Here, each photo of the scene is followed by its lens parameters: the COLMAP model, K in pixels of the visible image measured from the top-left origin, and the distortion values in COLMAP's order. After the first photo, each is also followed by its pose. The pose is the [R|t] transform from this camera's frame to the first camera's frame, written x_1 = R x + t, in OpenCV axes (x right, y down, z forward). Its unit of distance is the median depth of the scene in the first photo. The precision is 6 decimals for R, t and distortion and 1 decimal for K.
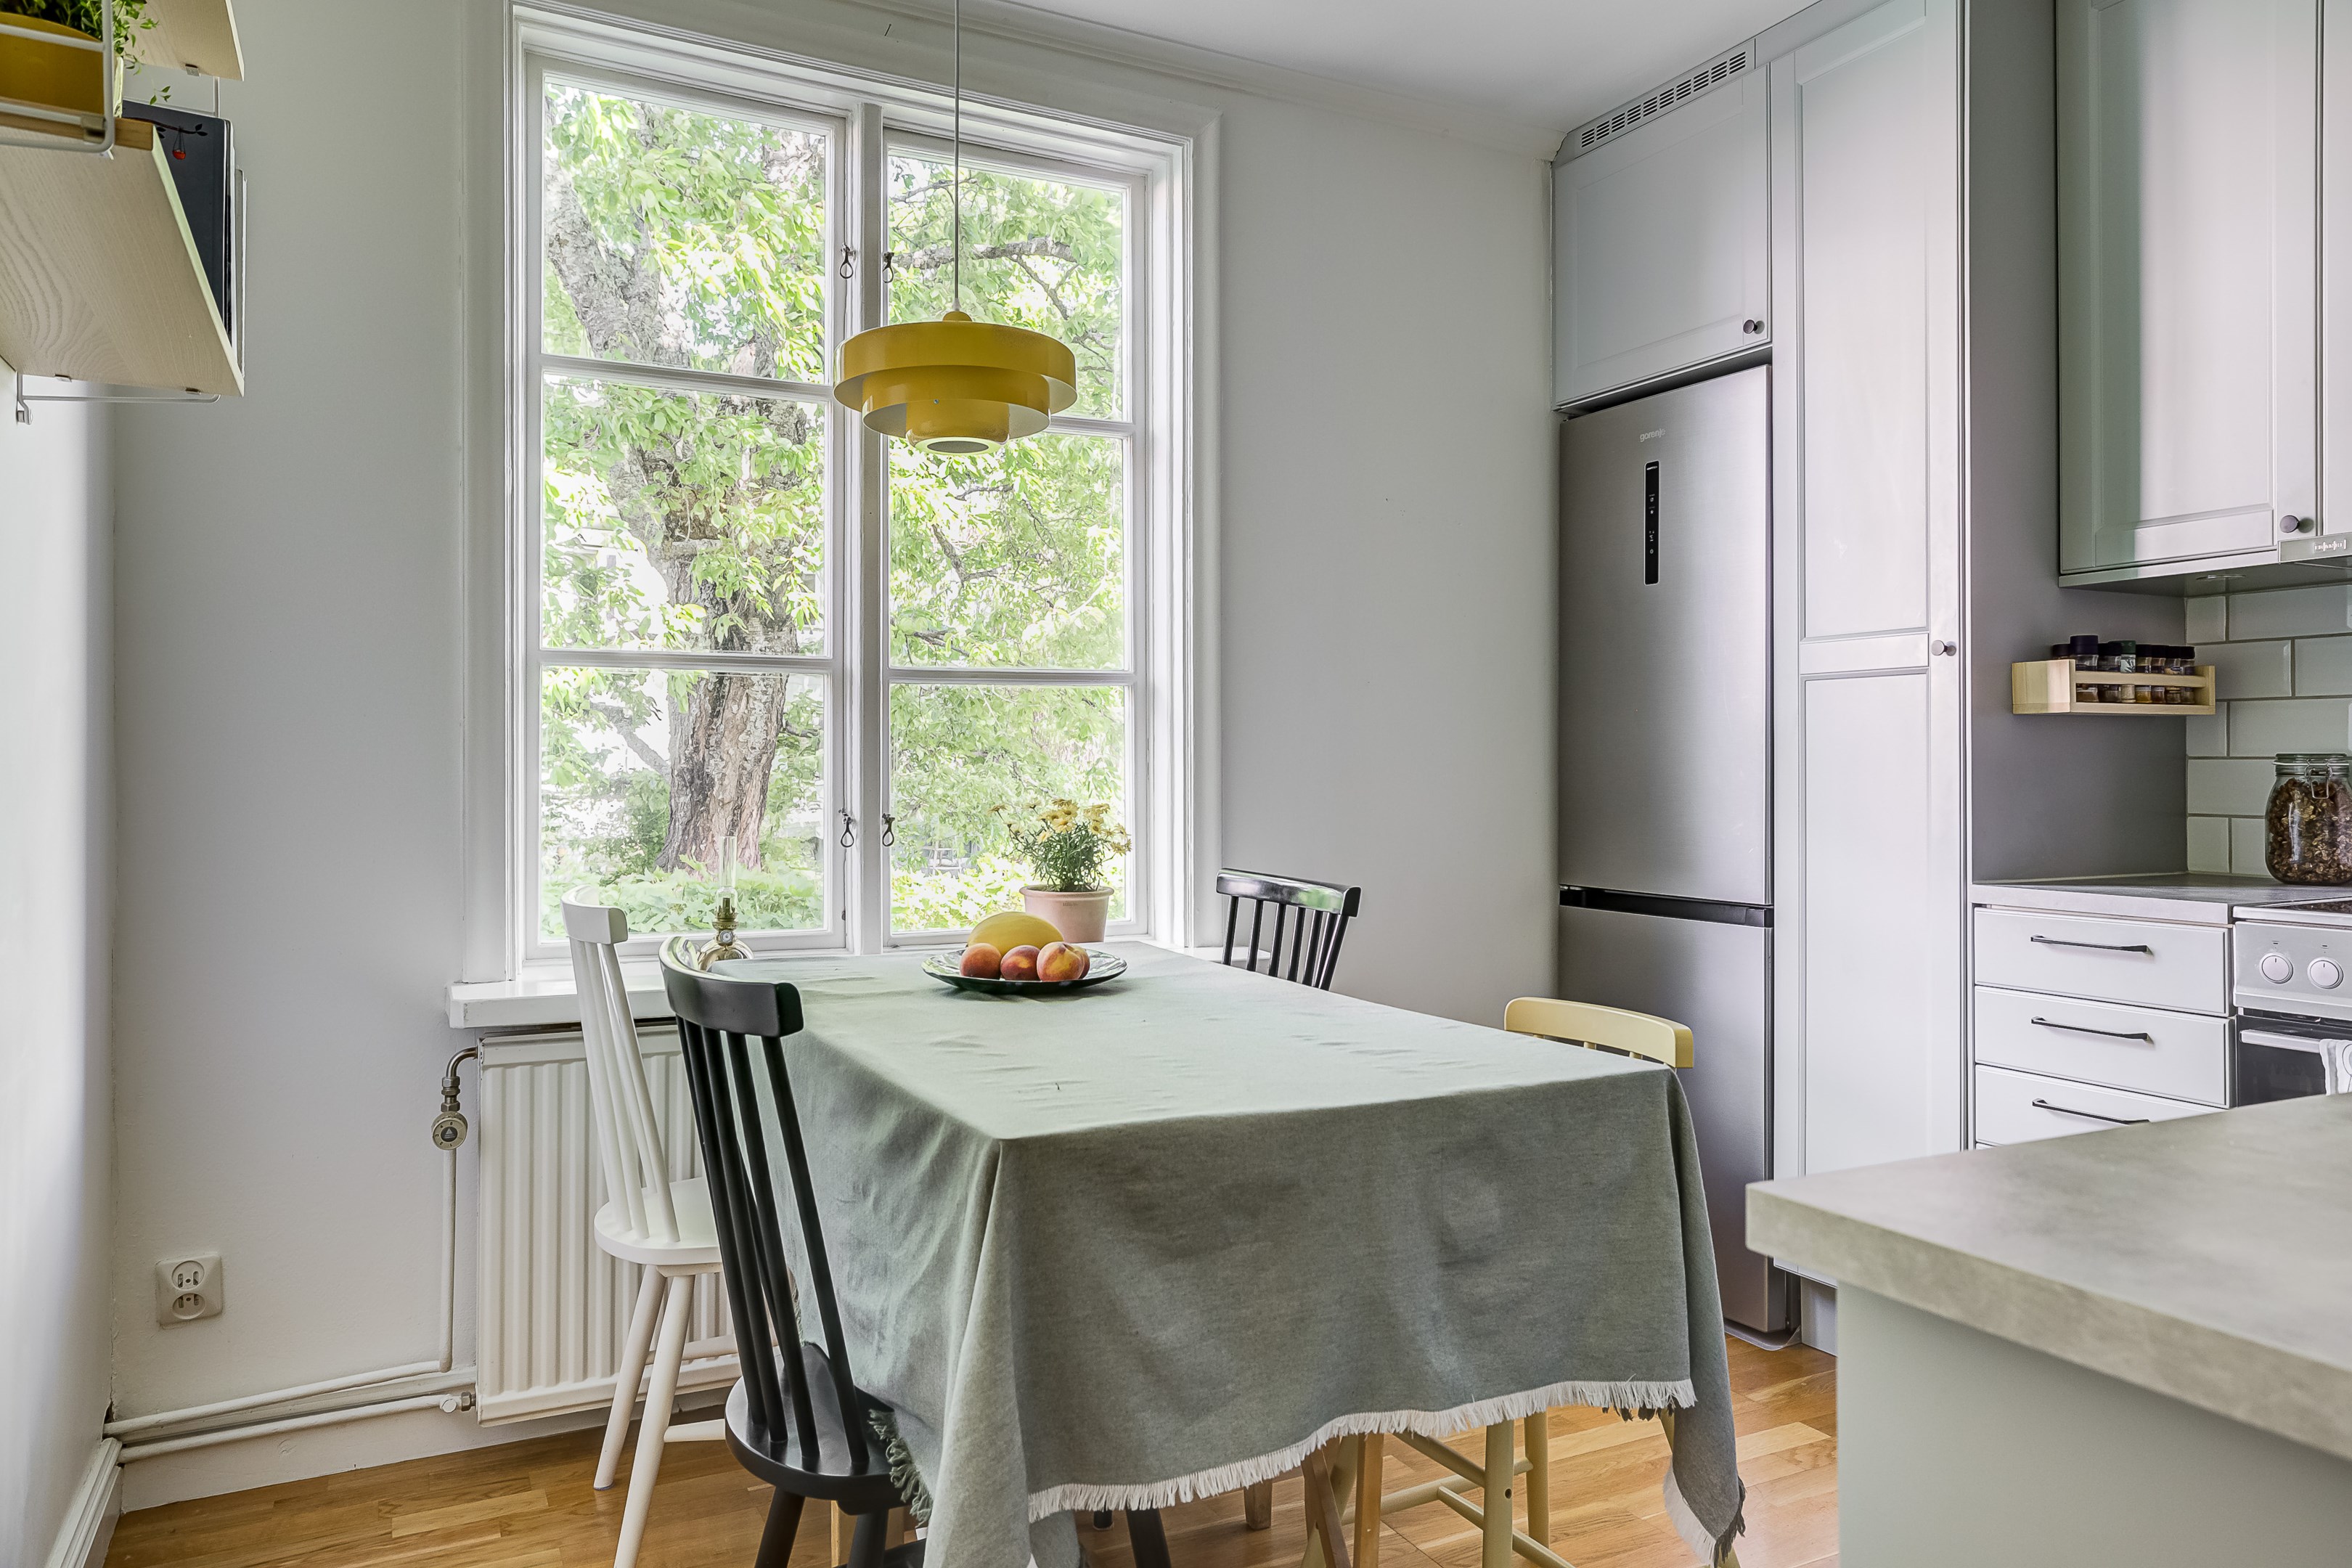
lens RADIAL K [[1553.9, 0, 1176.0], [0, 1553.9, 784.0], [0, 0, 1]] dist [-0.003865, -0.000822]
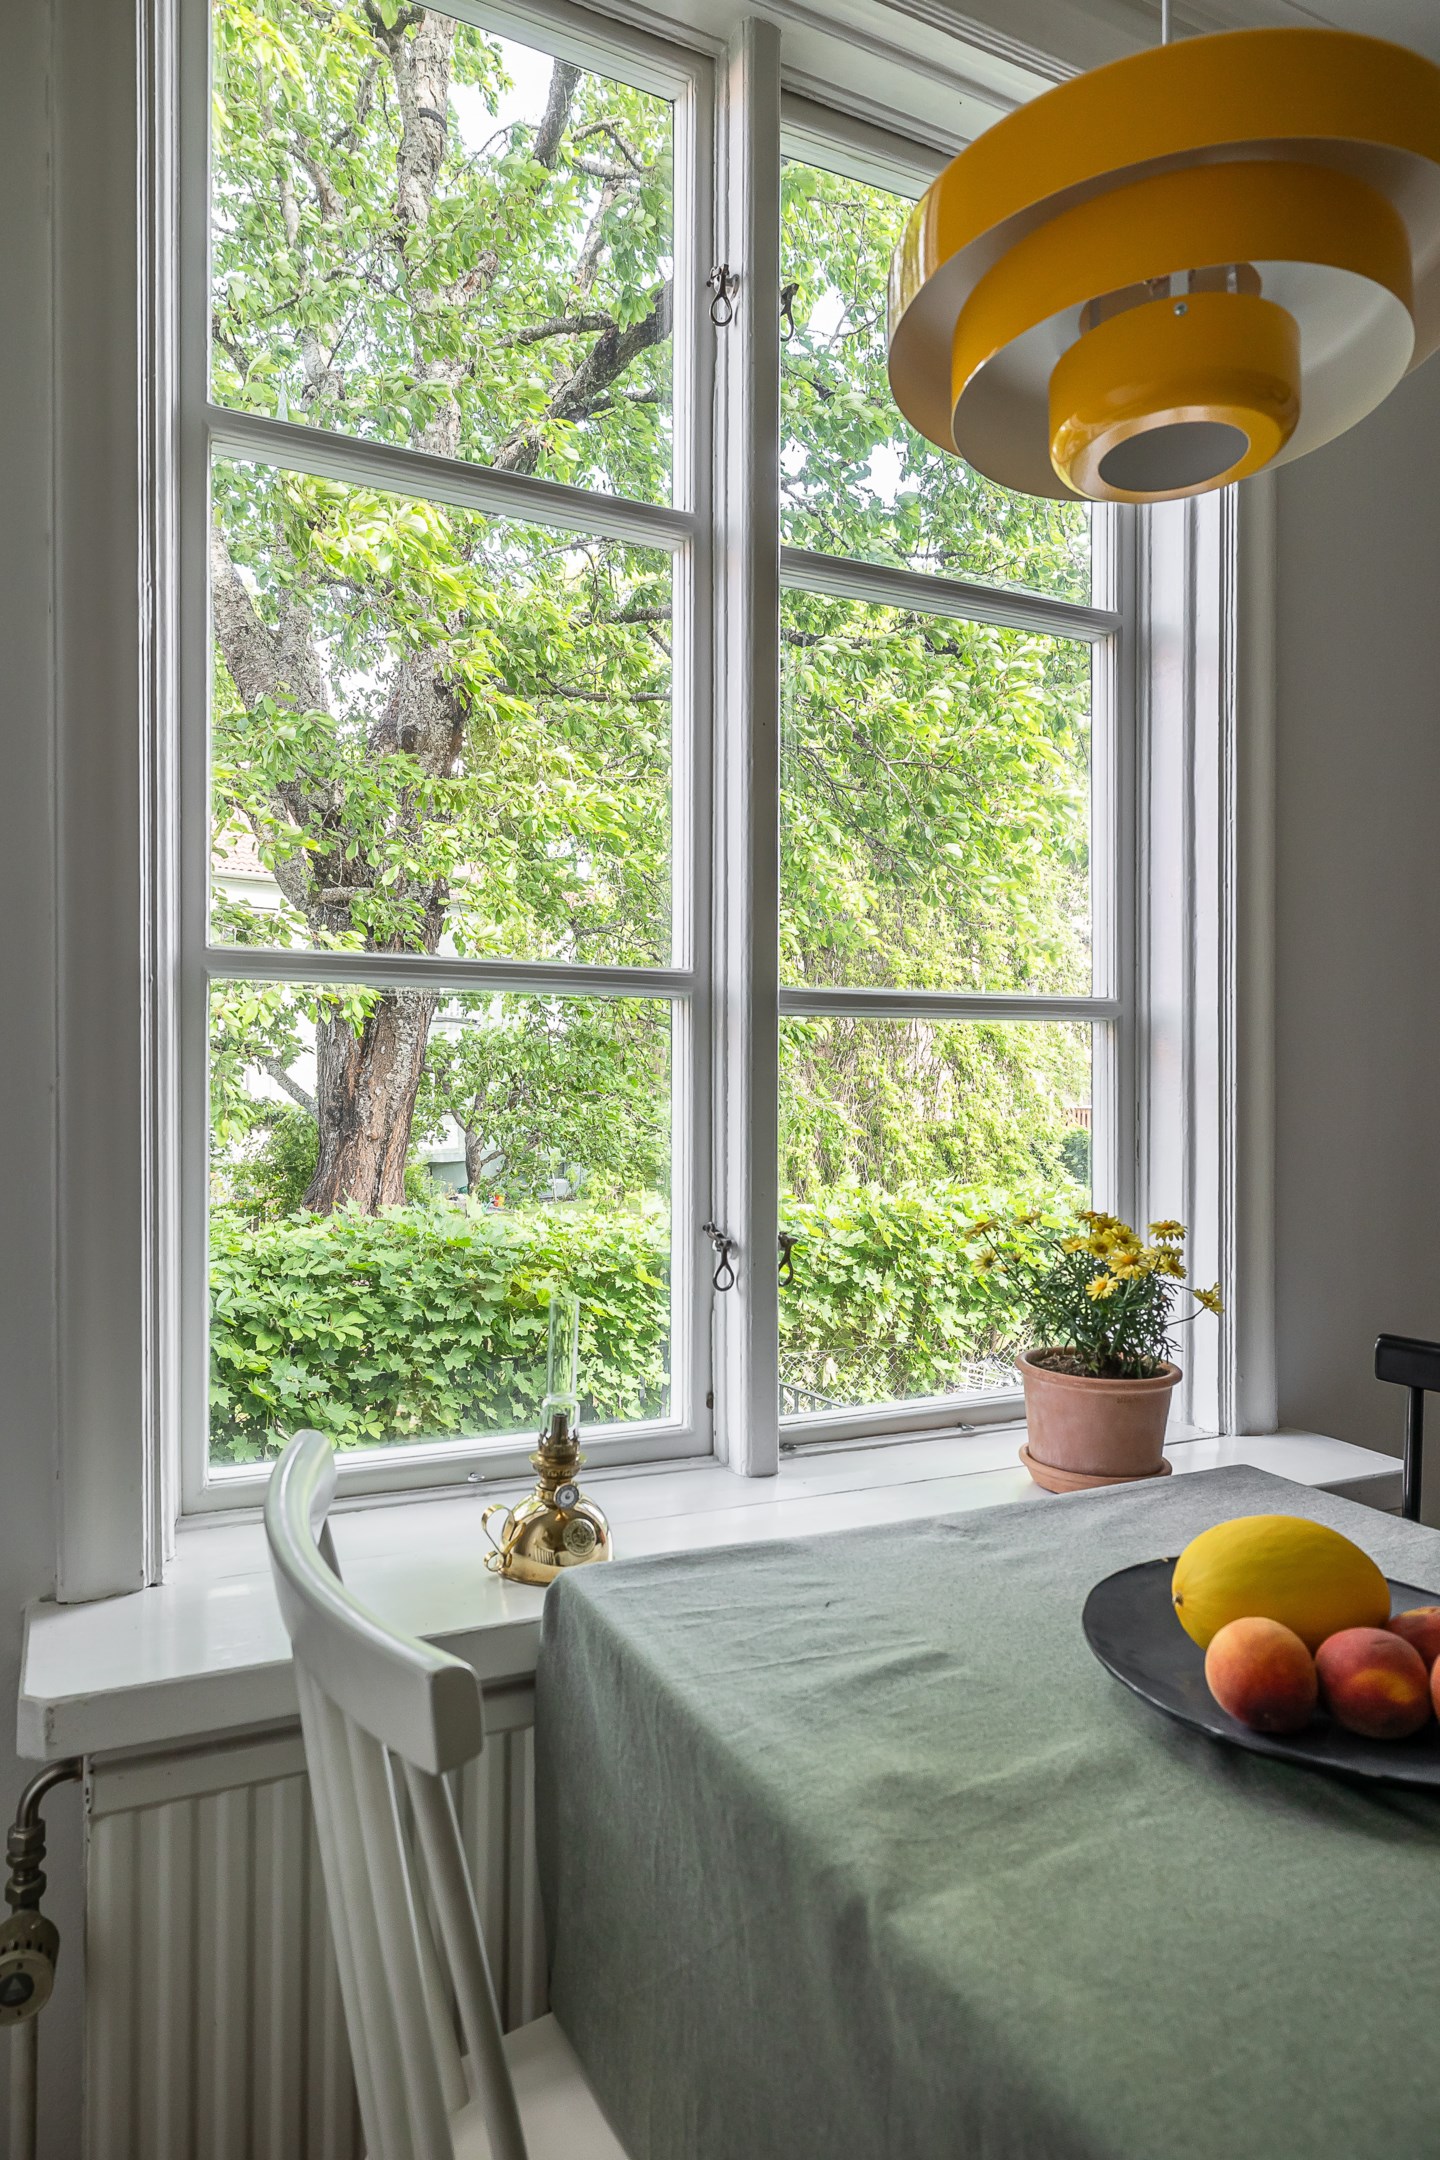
lens RADIAL K [[1320.9, 0, 721.9], [0, 1320.9, 1145.2], [0, 0, 1]] dist [0.000737, -0.000766]
pose [[0.999943, 0.007198, -0.007872, -0.205517], [-0.007015, 0.999708, 0.023130, -0.026663], [0.008036, -0.023073, 0.999701, 0.491026]]
